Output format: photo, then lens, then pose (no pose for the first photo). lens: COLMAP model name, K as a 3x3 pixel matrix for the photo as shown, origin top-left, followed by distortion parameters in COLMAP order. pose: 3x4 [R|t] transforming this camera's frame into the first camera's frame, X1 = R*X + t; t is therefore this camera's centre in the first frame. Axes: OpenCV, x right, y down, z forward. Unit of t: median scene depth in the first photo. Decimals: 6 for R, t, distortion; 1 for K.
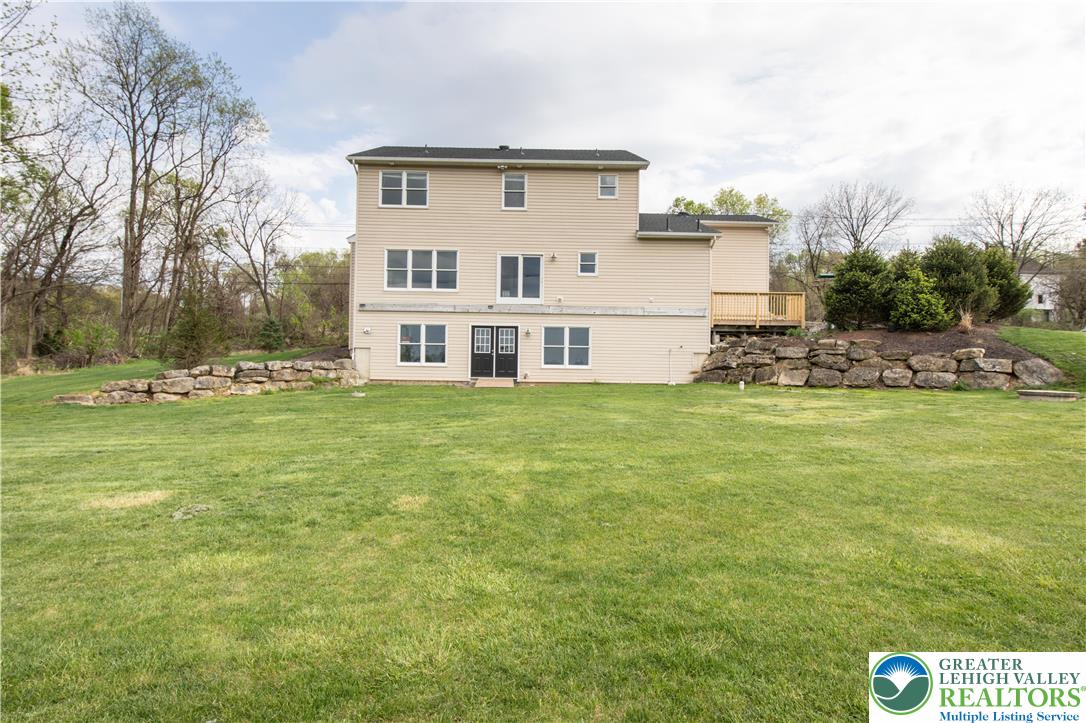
lens RADIAL K [[543.4, 0, 543.2], [0, 543.4, 360.8], [0, 0, 1]] dist [-0.003129, -0.000484]
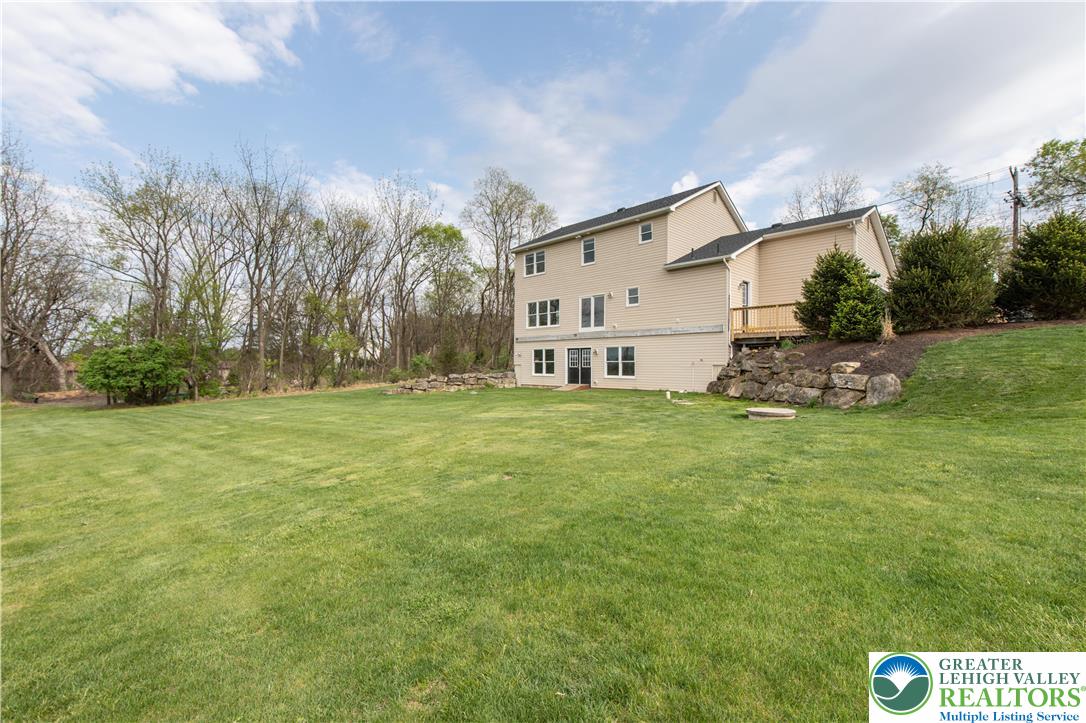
lens RADIAL K [[486.3, 0, 543.8], [0, 486.3, 366.2], [0, 0, 1]] dist [0.007658, -0.001414]
pose [[0.669813, -0.010928, -0.742449, 0.797998], [0.015970, 0.999872, -0.000309, -0.017770], [0.742358, -0.011650, 0.669902, 0.071903]]
